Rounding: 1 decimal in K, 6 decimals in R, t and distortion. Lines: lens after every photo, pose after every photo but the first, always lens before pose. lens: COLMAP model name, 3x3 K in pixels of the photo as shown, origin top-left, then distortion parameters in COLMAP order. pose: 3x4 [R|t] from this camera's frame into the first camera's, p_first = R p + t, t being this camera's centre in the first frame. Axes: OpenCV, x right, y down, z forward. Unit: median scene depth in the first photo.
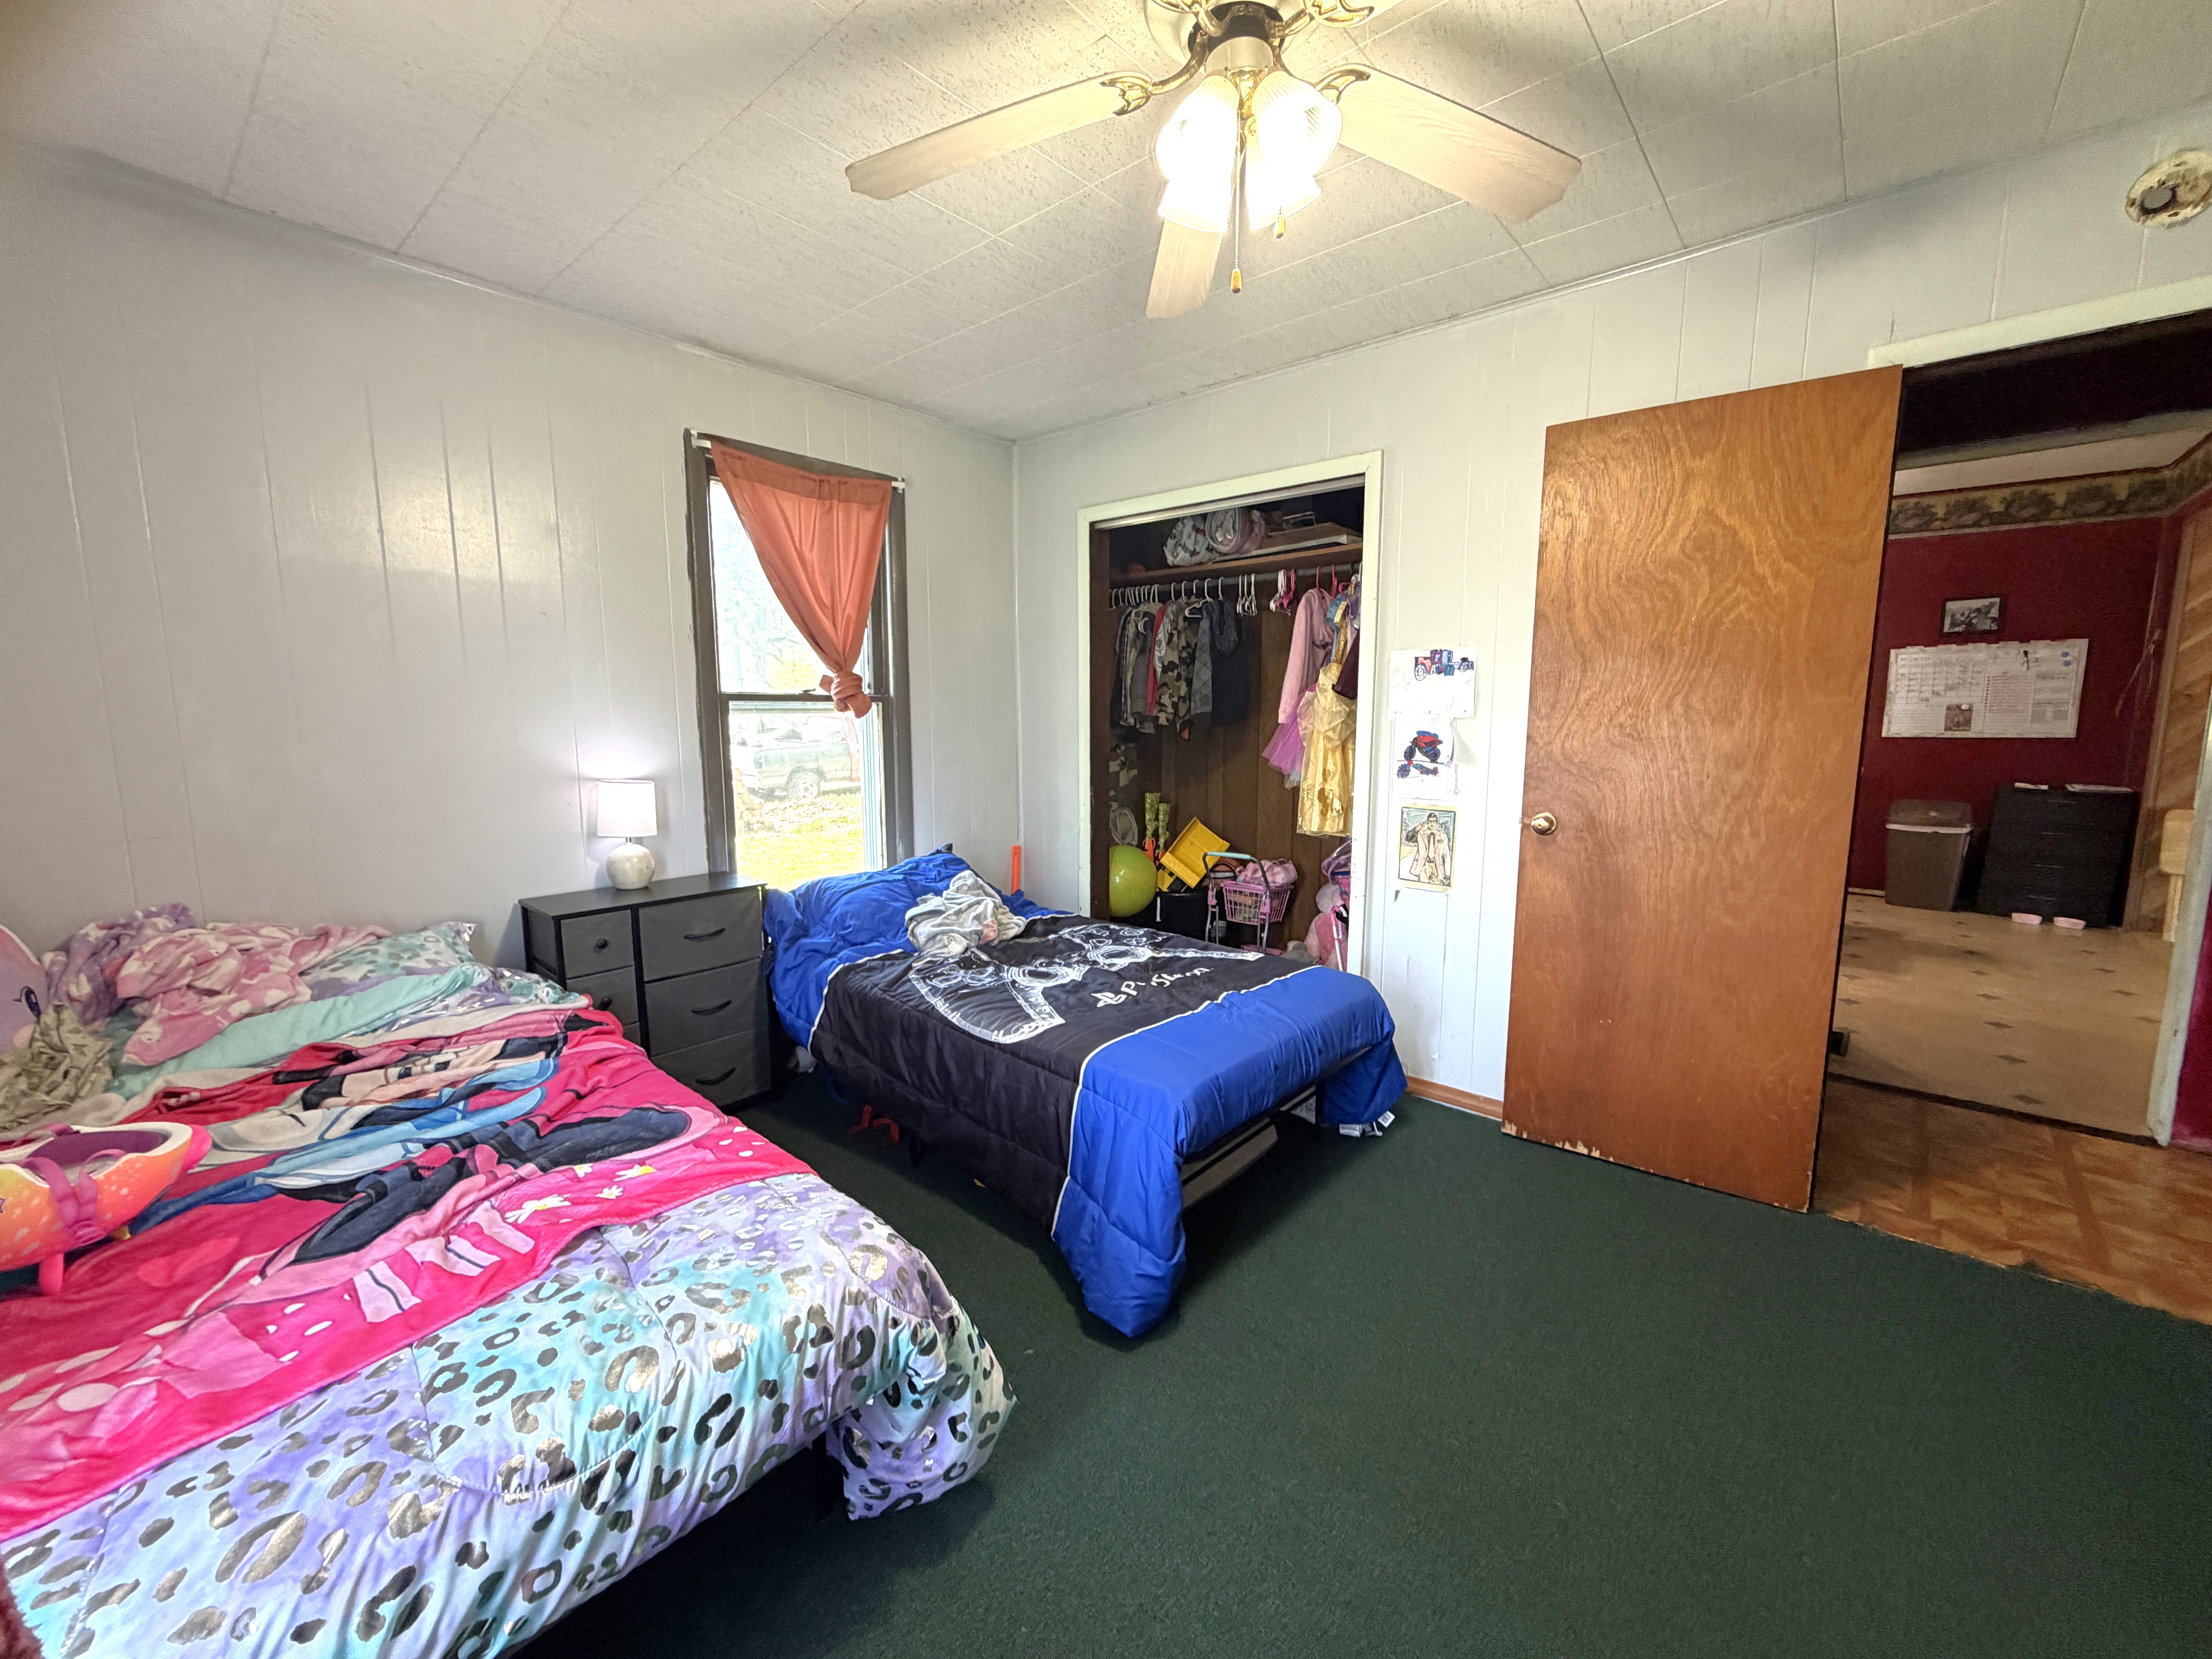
lens RADIAL K [[879.2, 0, 1099.6], [0, 879.2, 830.0], [0, 0, 1]] dist [-0.000383, 0.000169]
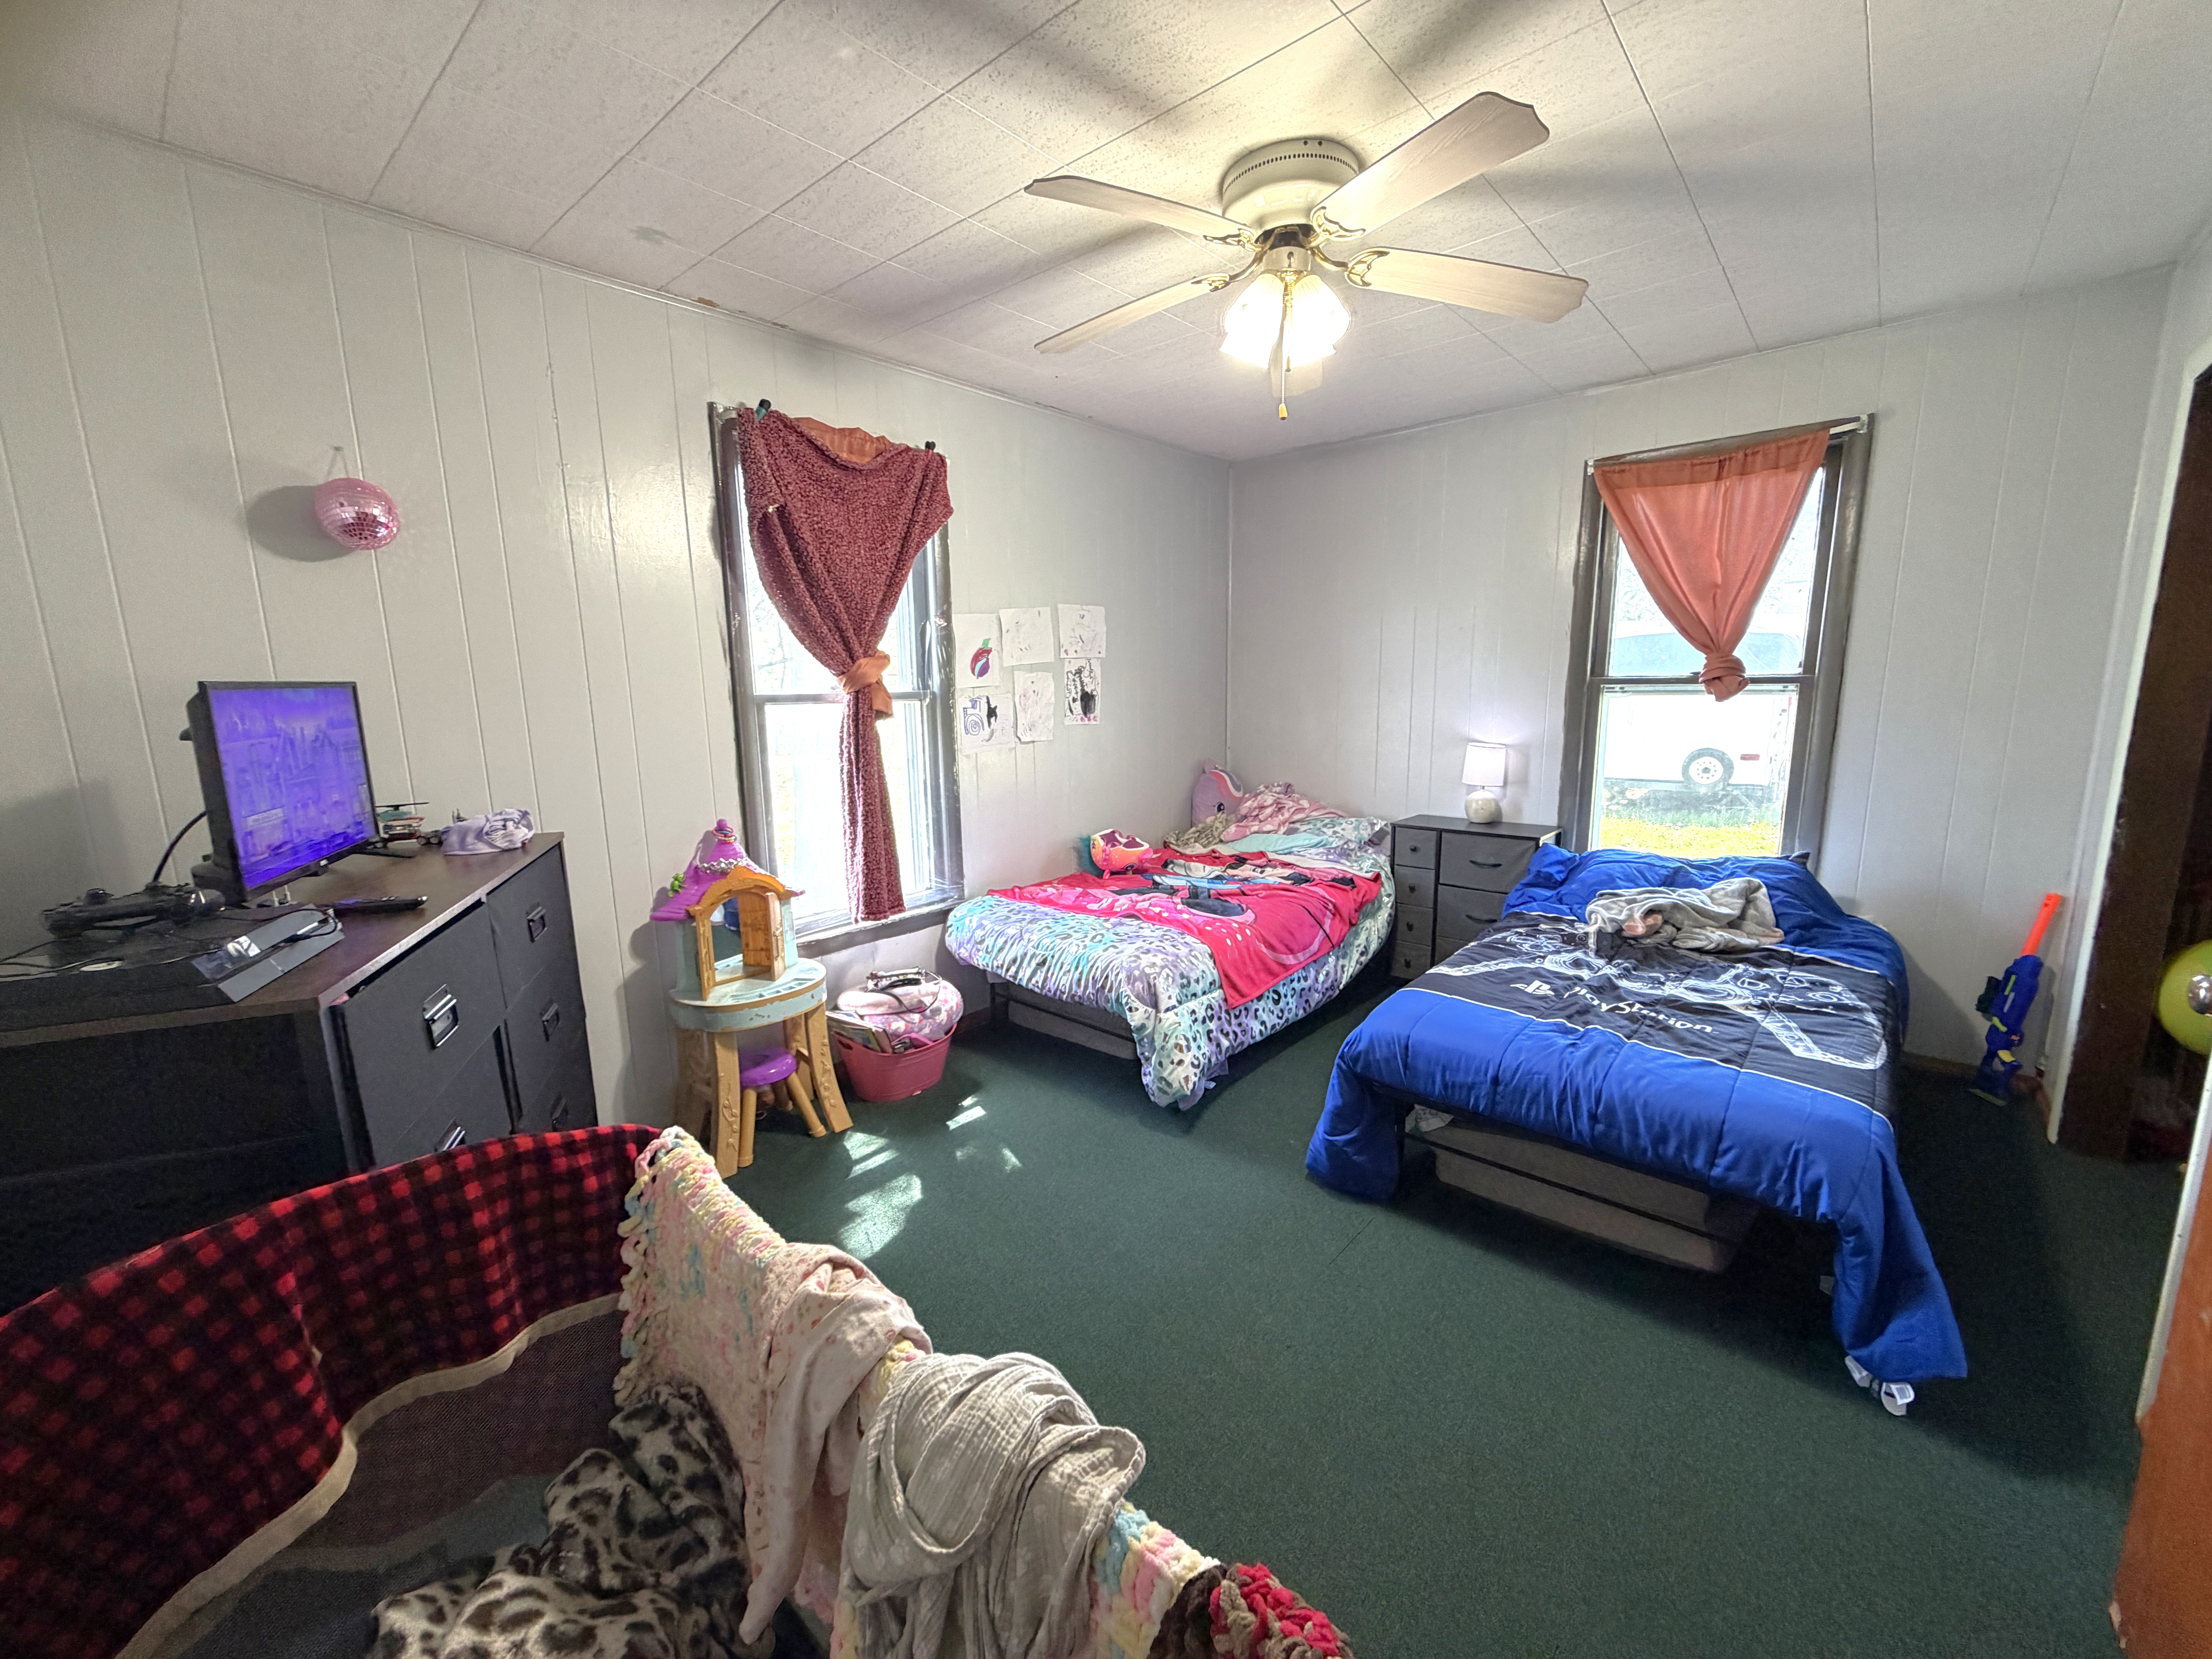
lens RADIAL K [[879.2, 0, 1099.6], [0, 879.2, 830.0], [0, 0, 1]] dist [-0.000383, 0.000169]
pose [[-0.010217, 0.168179, -0.985704, 0.931518], [-0.118880, 0.978560, 0.168192, -0.092679], [0.992856, 0.118899, 0.009996, 0.438525]]
